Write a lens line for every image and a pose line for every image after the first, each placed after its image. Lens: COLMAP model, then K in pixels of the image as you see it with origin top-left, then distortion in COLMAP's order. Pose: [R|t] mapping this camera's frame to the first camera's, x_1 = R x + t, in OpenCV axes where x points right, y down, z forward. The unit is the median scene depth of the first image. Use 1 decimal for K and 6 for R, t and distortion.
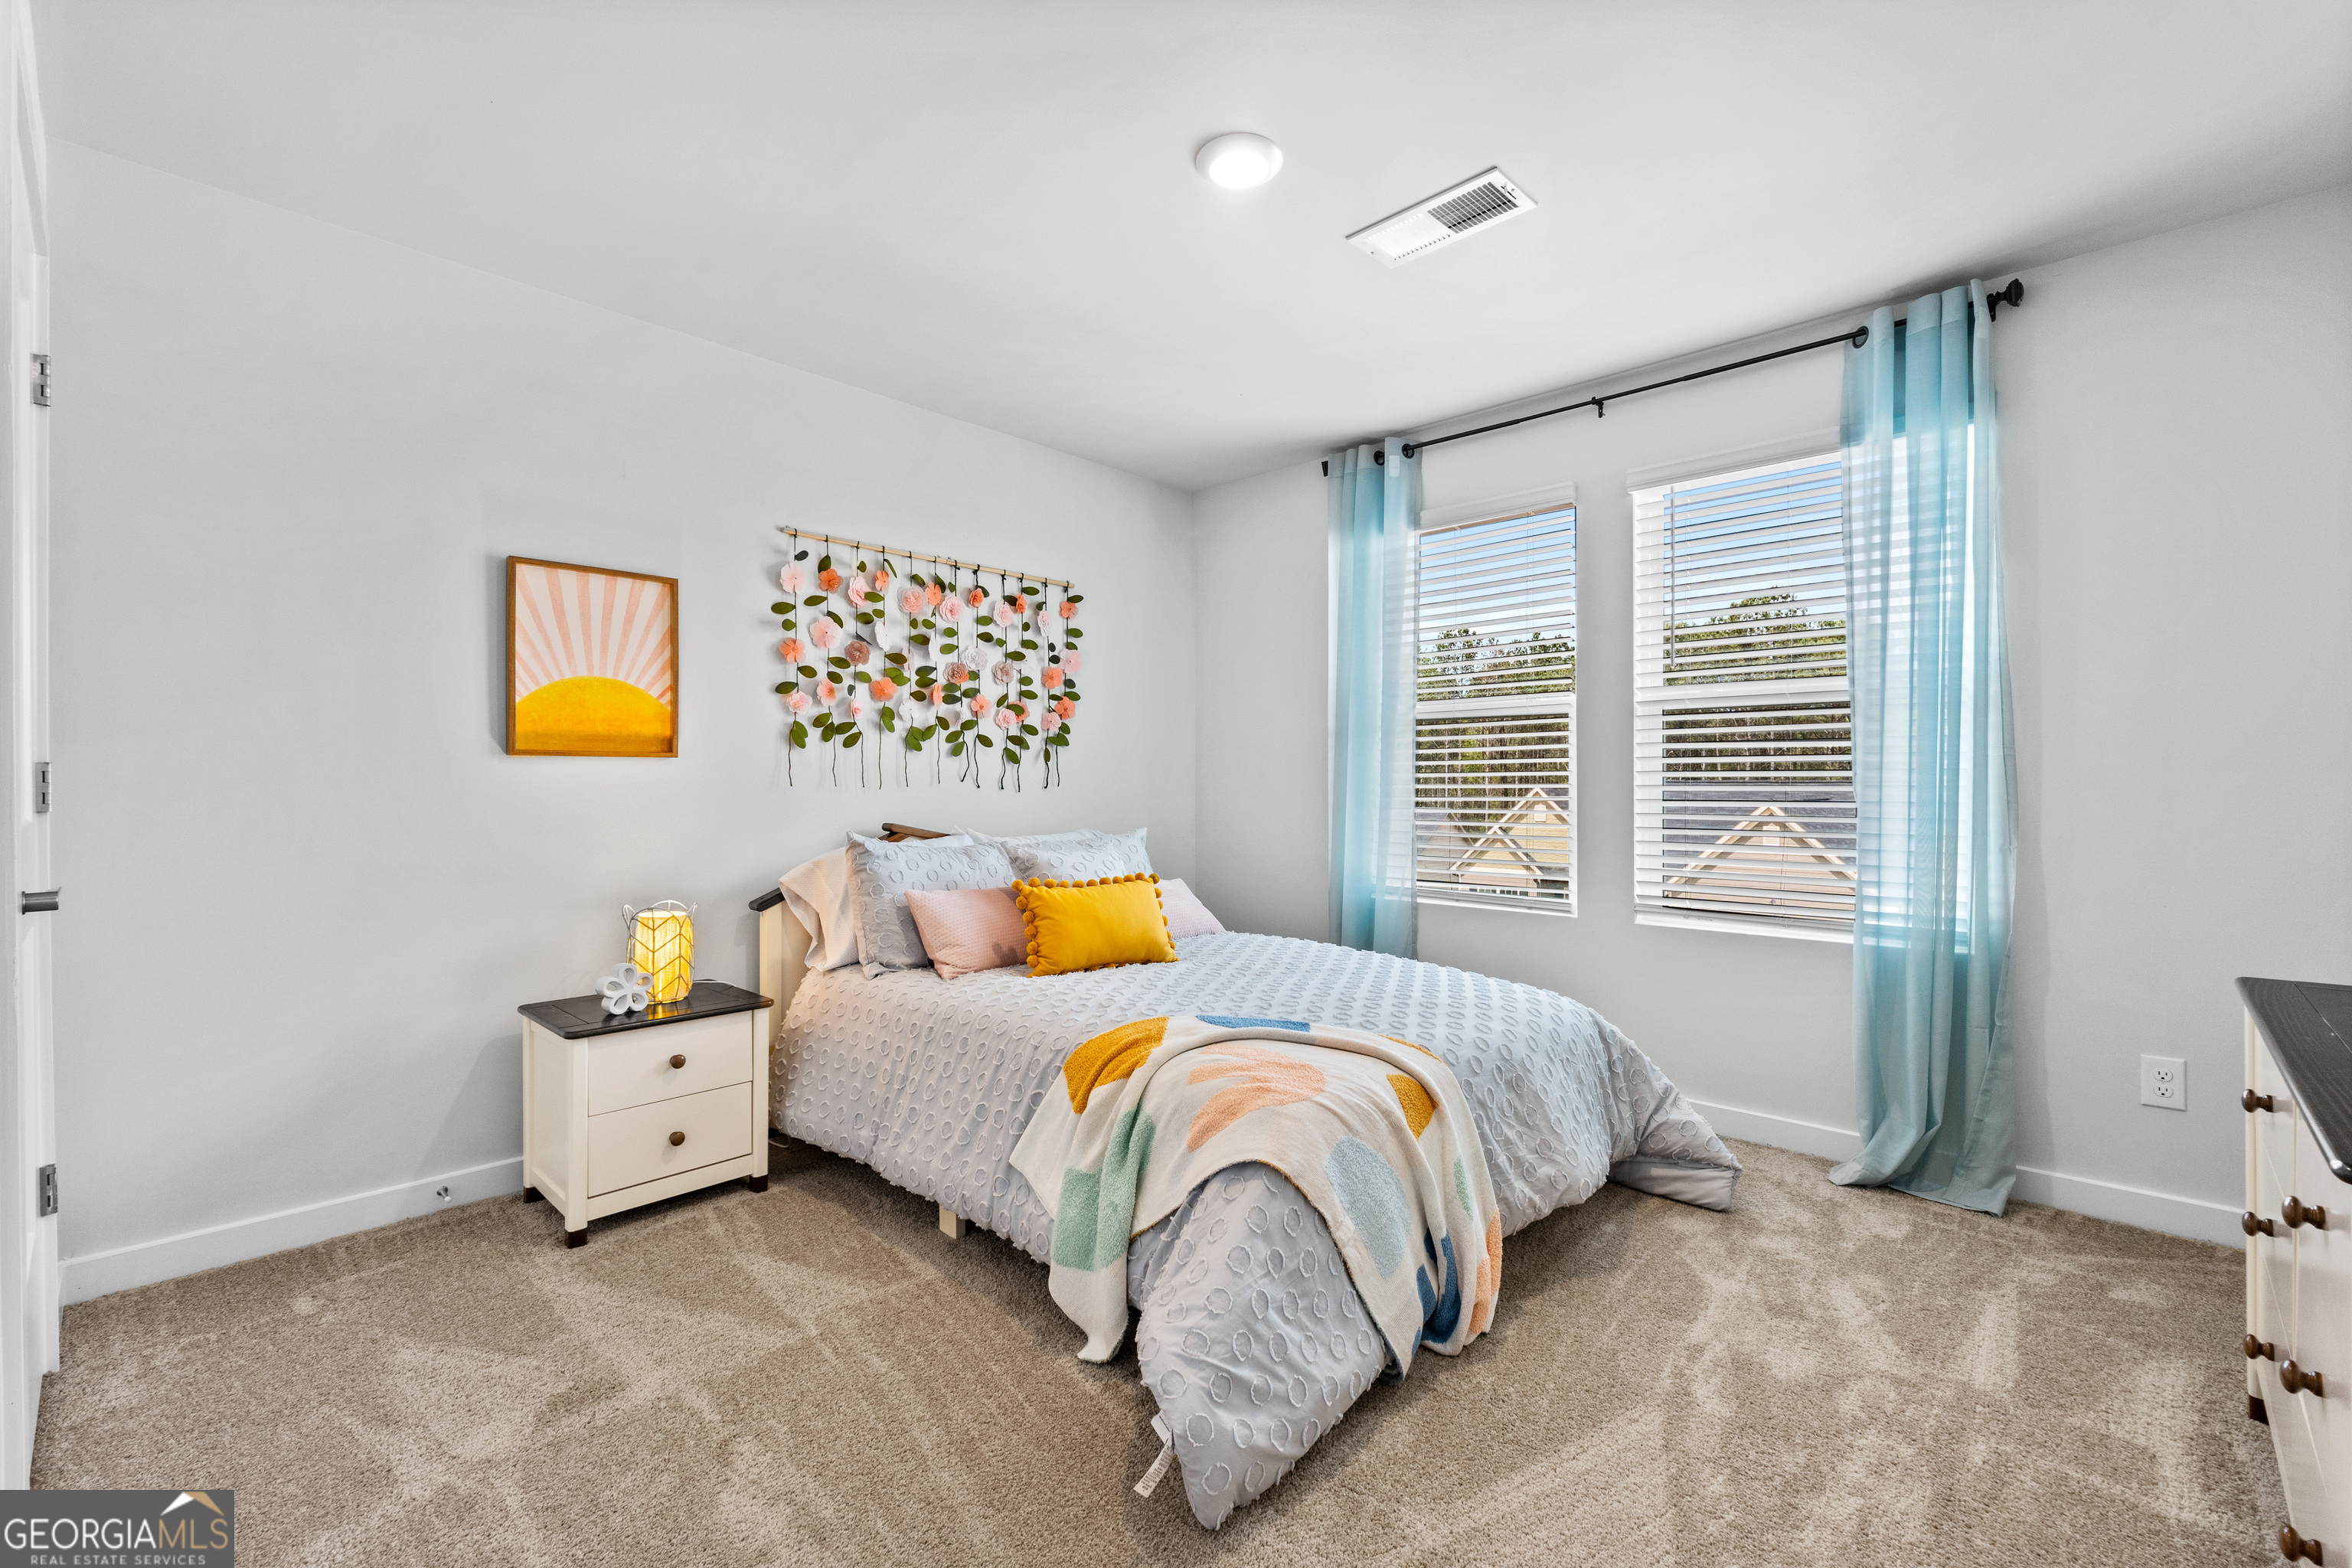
lens RADIAL K [[1009.3, 0, 1180.4], [0, 1009.3, 782.3], [0, 0, 1]] dist [-0.009793, -0.000194]
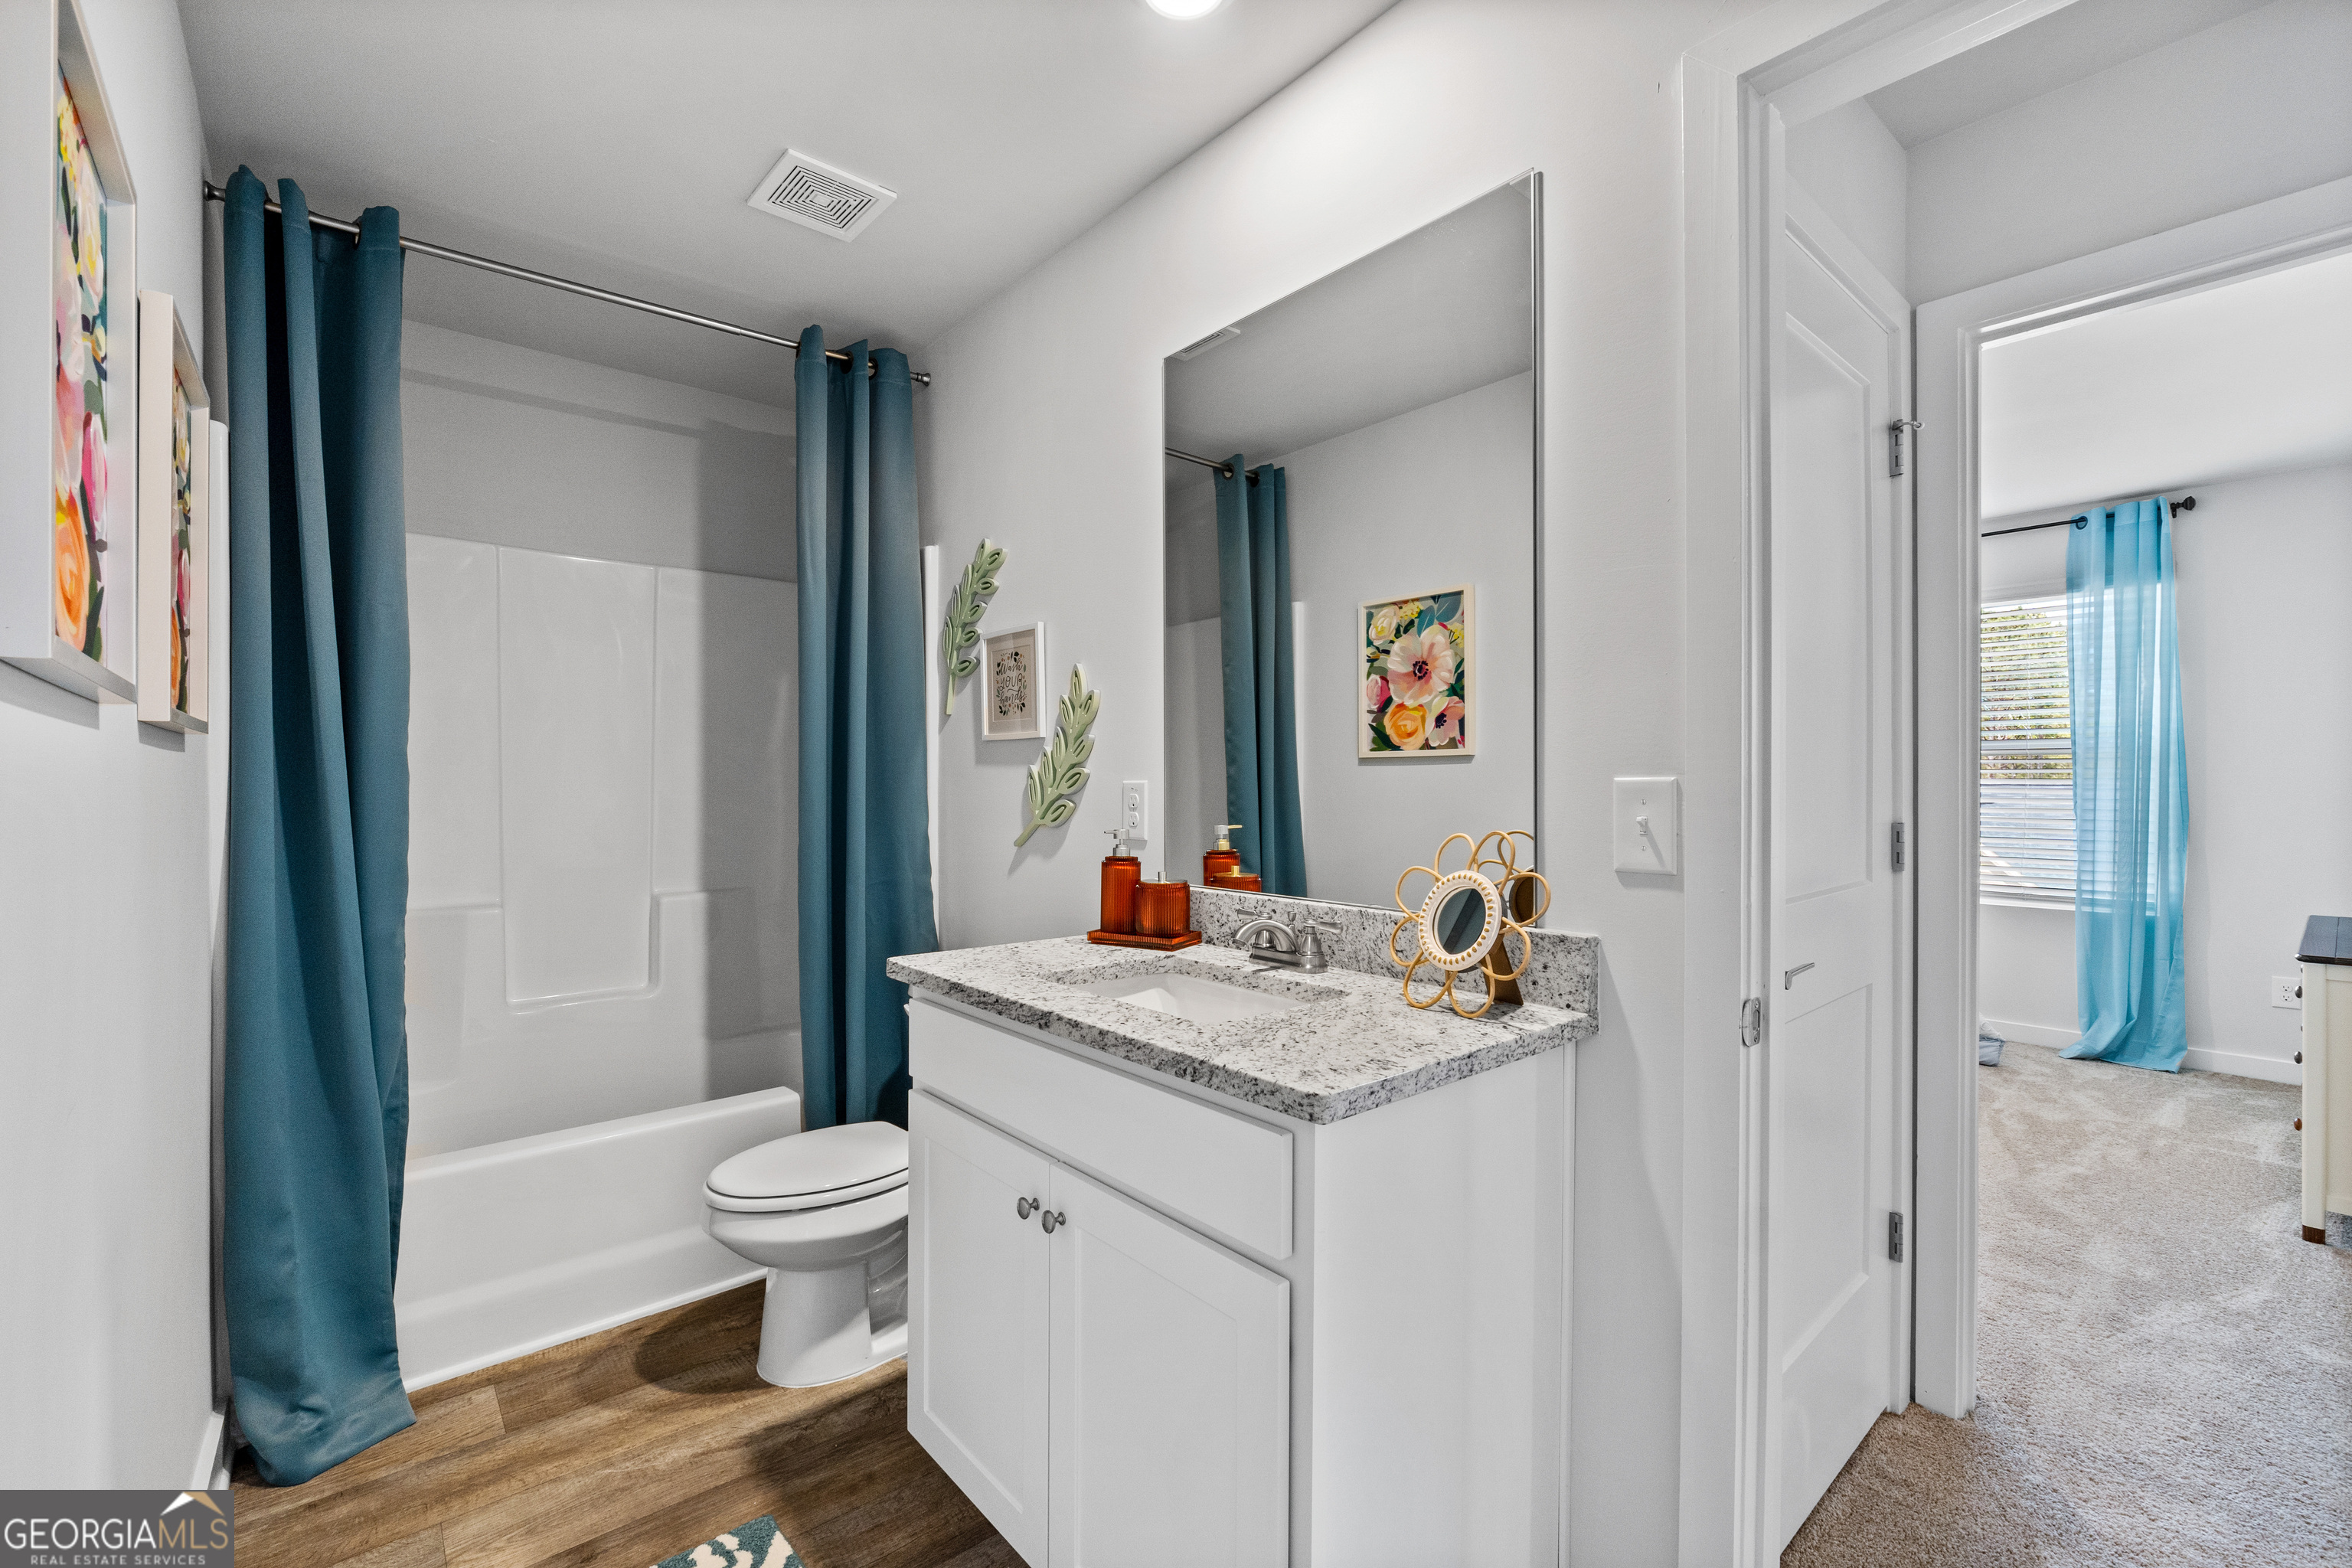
lens RADIAL K [[1006.5, 0, 1167.7], [0, 1006.5, 790.9], [0, 0, 1]] dist [-0.009569, 0.000128]
pose [[0.993661, 0.000691, -0.112419, -0.598502], [-0.000173, 0.999989, 0.004618, -0.035212], [0.112421, -0.004570, 0.993650, -0.753563]]
